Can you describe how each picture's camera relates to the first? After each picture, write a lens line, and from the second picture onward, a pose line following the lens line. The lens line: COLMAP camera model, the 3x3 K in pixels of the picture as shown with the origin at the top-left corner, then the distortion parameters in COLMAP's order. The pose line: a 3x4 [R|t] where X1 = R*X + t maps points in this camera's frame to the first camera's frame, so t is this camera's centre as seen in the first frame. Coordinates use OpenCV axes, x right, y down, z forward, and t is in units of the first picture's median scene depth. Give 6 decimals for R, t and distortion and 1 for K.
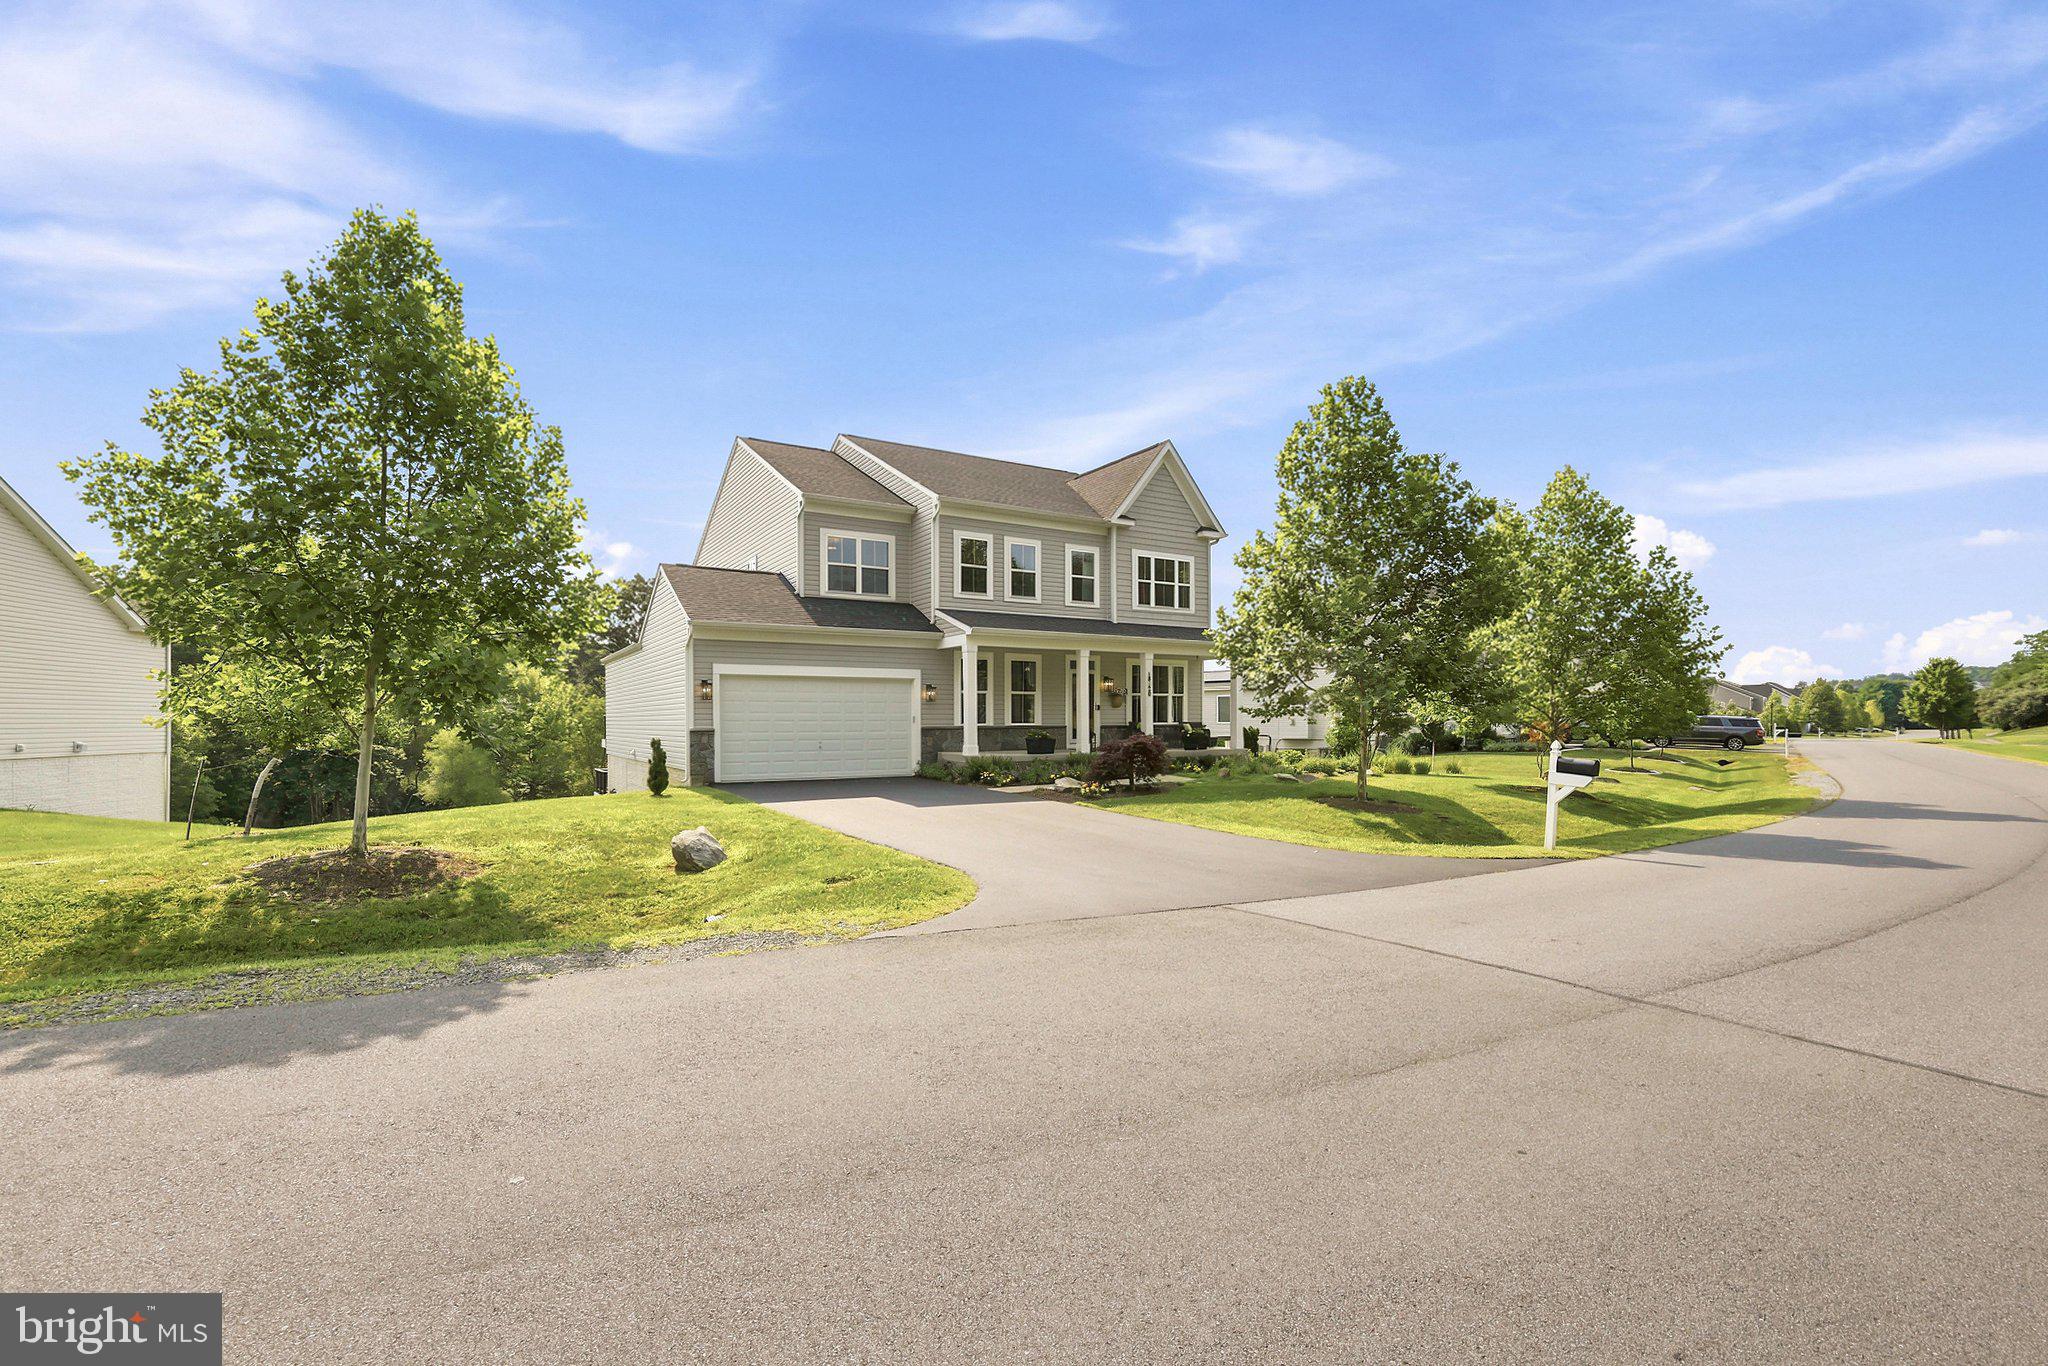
lens RADIAL K [[920.2, 0, 1024.8], [0, 920.2, 722.7], [0, 0, 1]] dist [-0.016871, -0.000120]
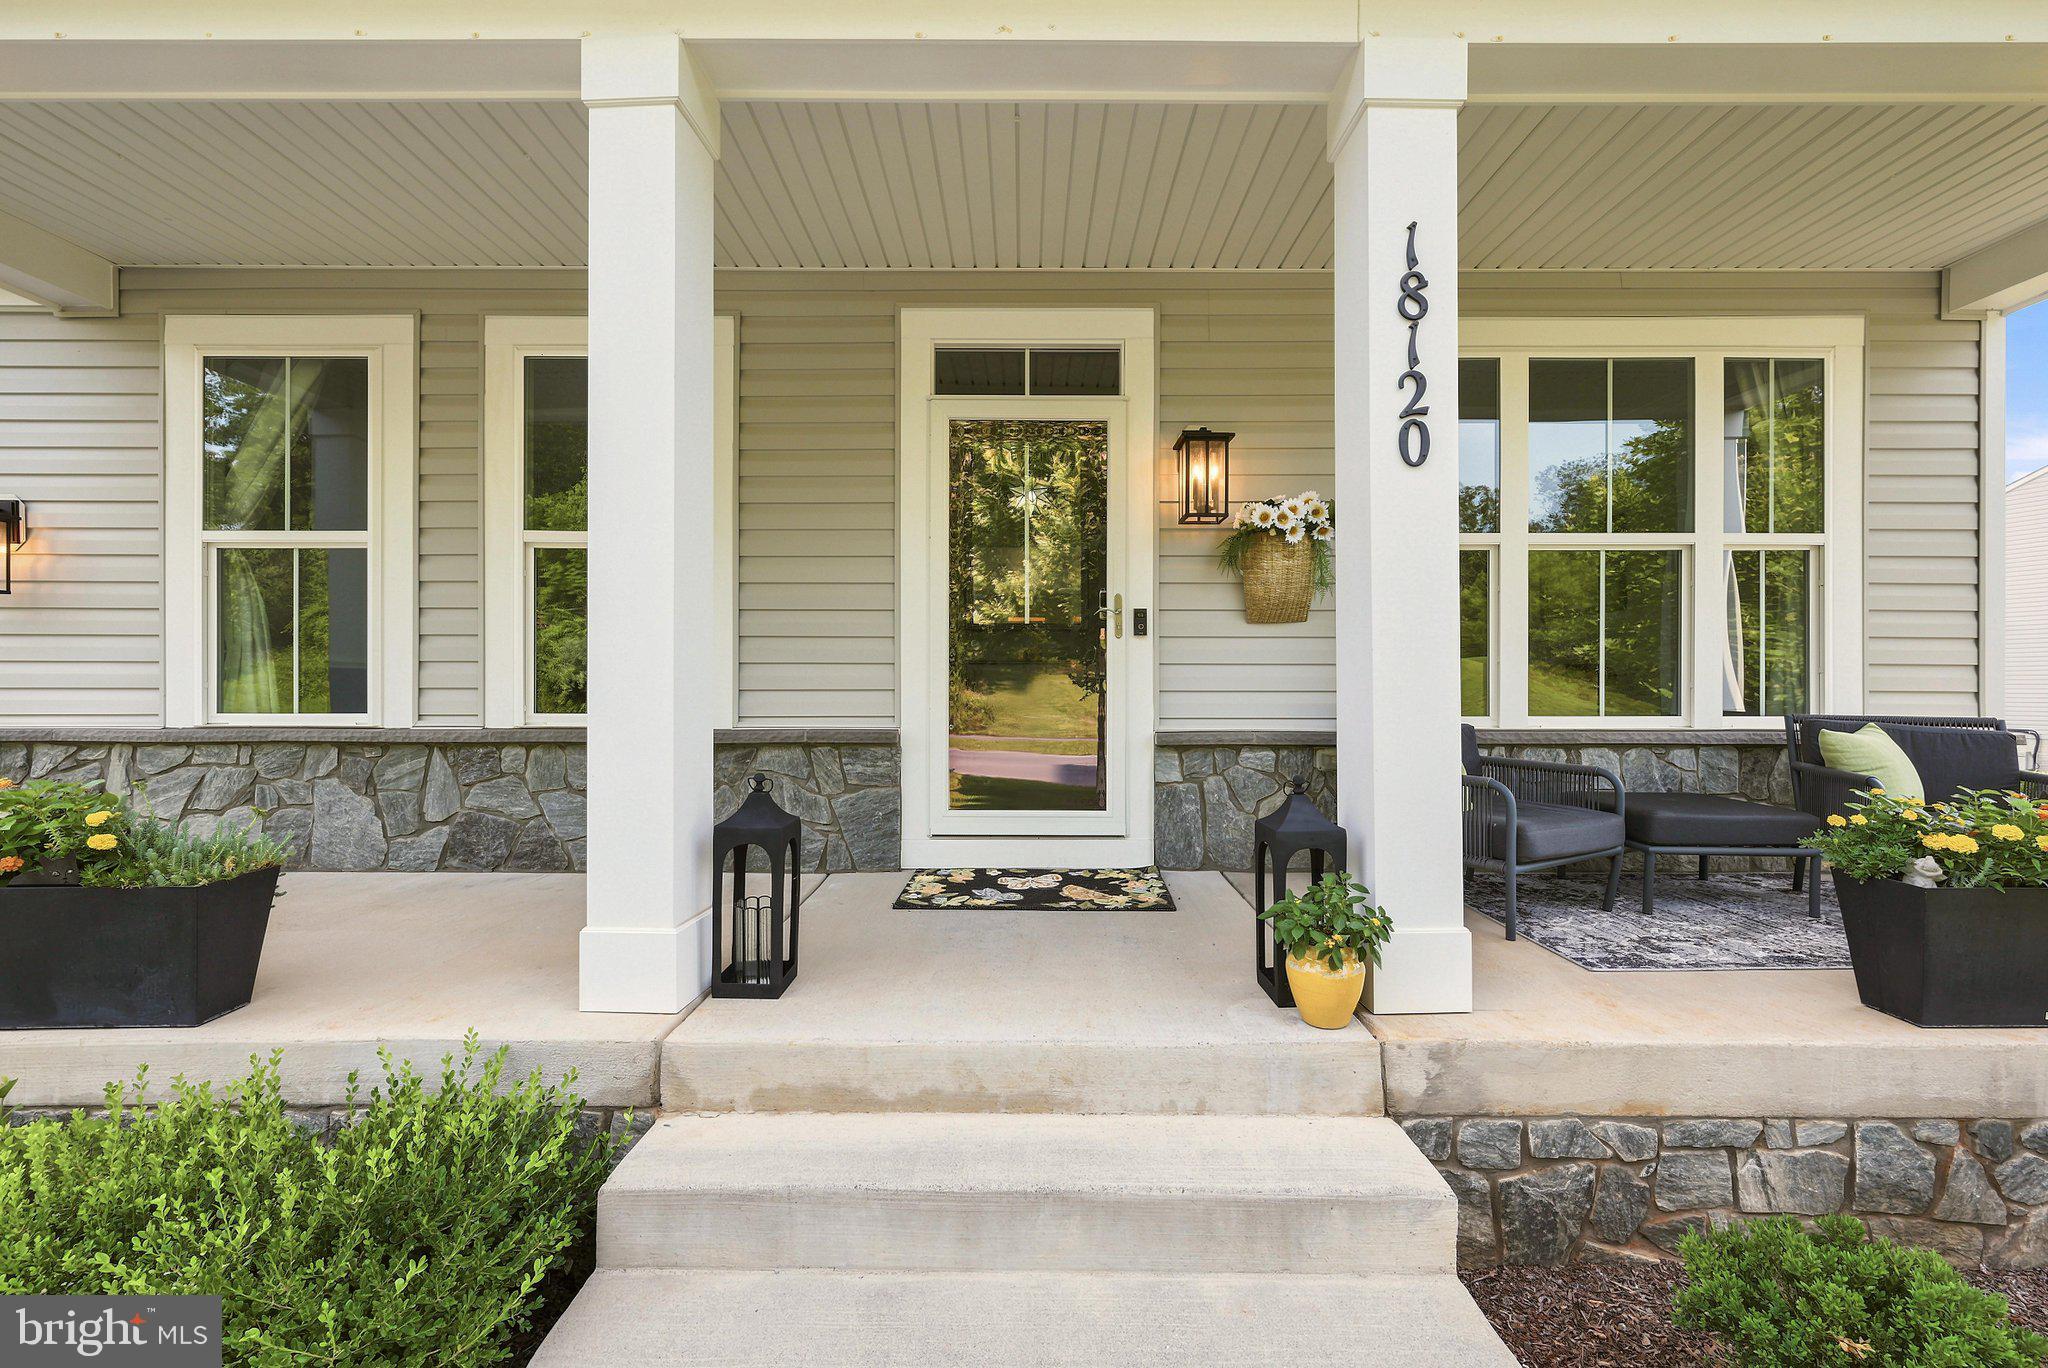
lens RADIAL K [[866.2, 0, 1020.7], [0, 866.2, 686.8], [0, 0, 1]] dist [-0.003407, -0.000228]
pose [[0.850235, 0.000902, -0.526403, 0.159046], [-0.005896, 0.999952, -0.007811, -0.004068], [0.526371, 0.009745, 0.850199, 0.955400]]
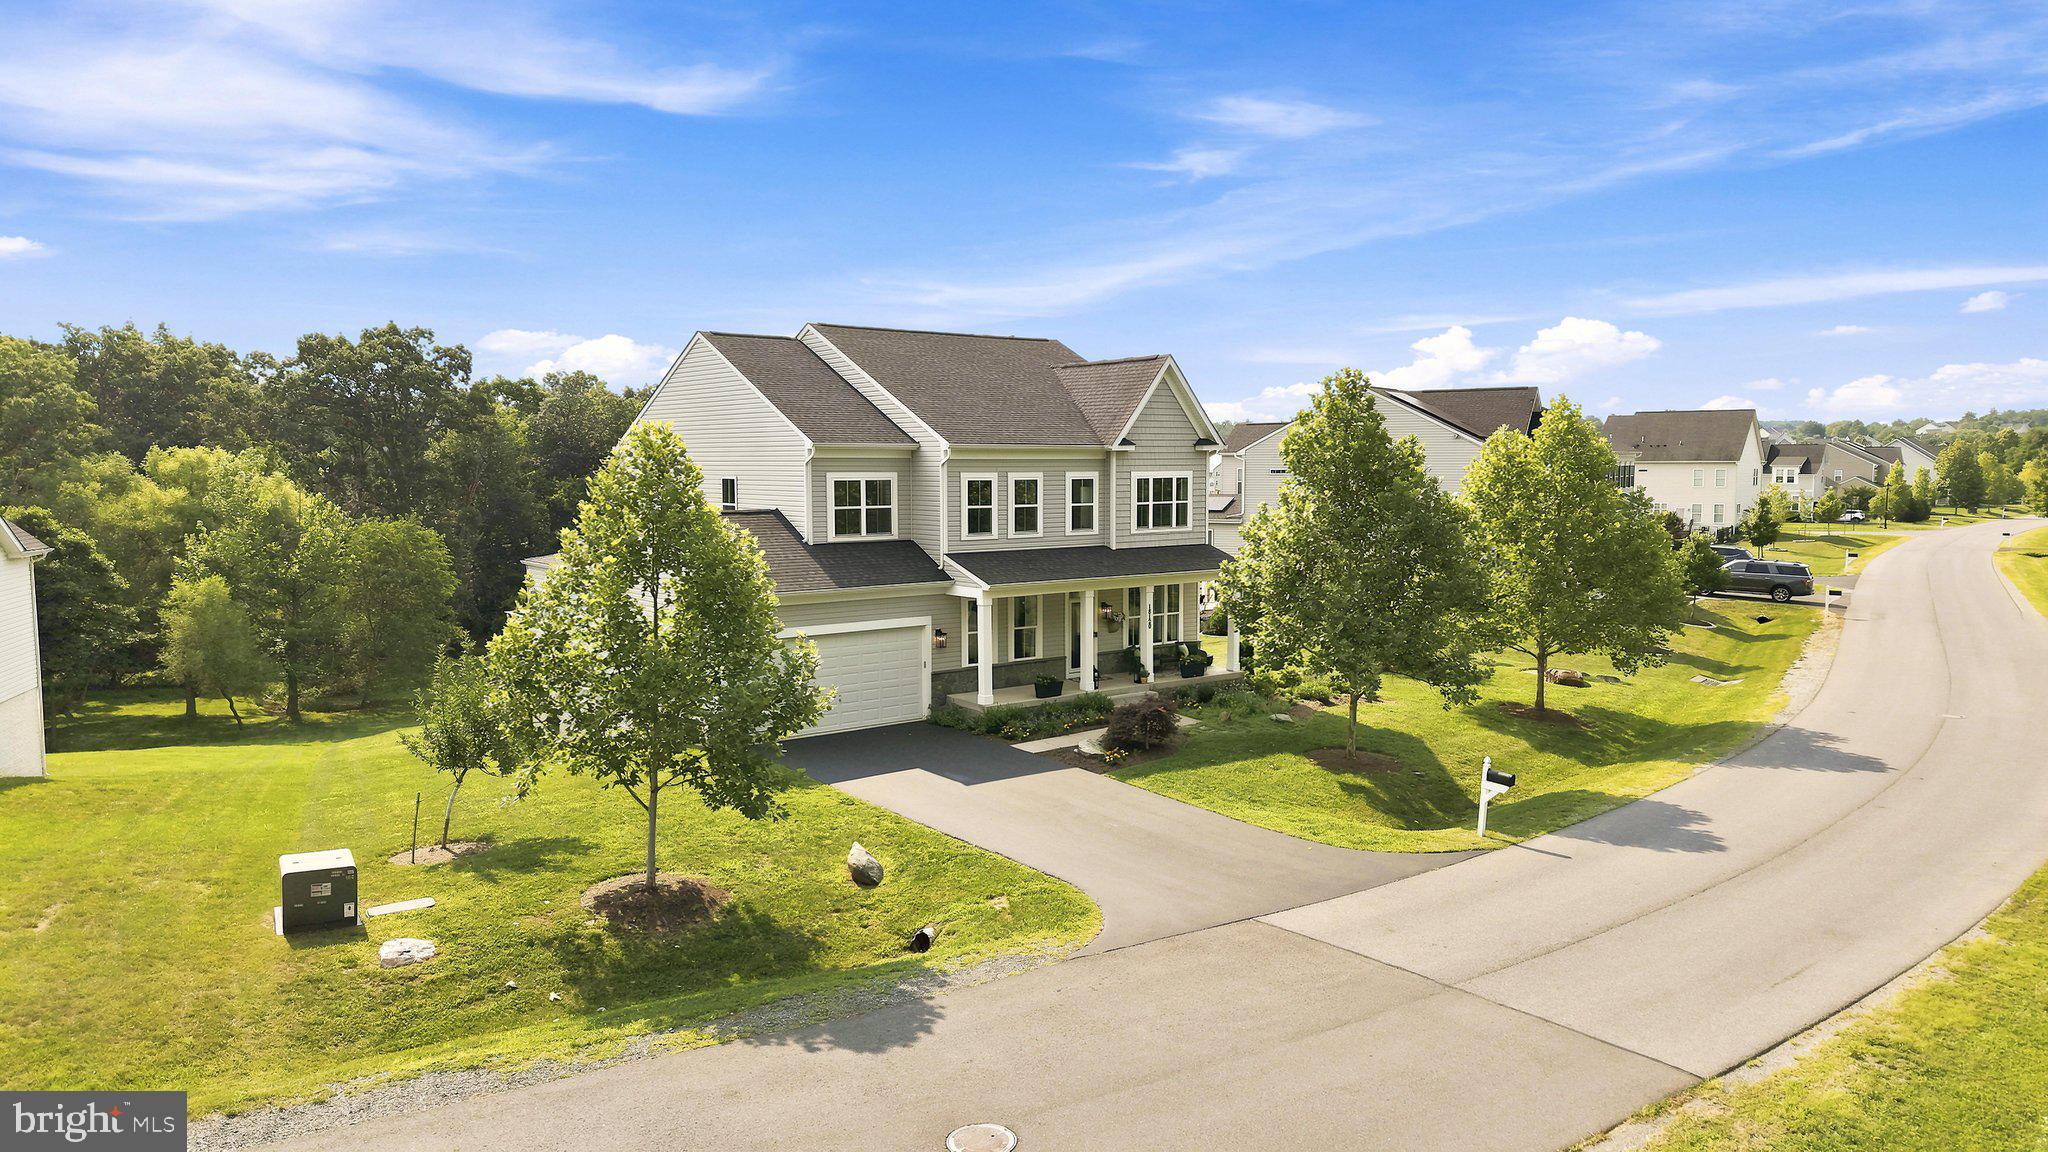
lens RADIAL K [[1374.2, 0, 1035.7], [0, 1374.2, 572.6], [0, 0, 1]] dist [0.020377, -0.022521]
pose [[0.994024, -0.006743, 0.108952, -0.161480], [-0.002457, 0.996456, 0.084086, -0.230151], [-0.109132, -0.083851, 0.990484, -0.497308]]
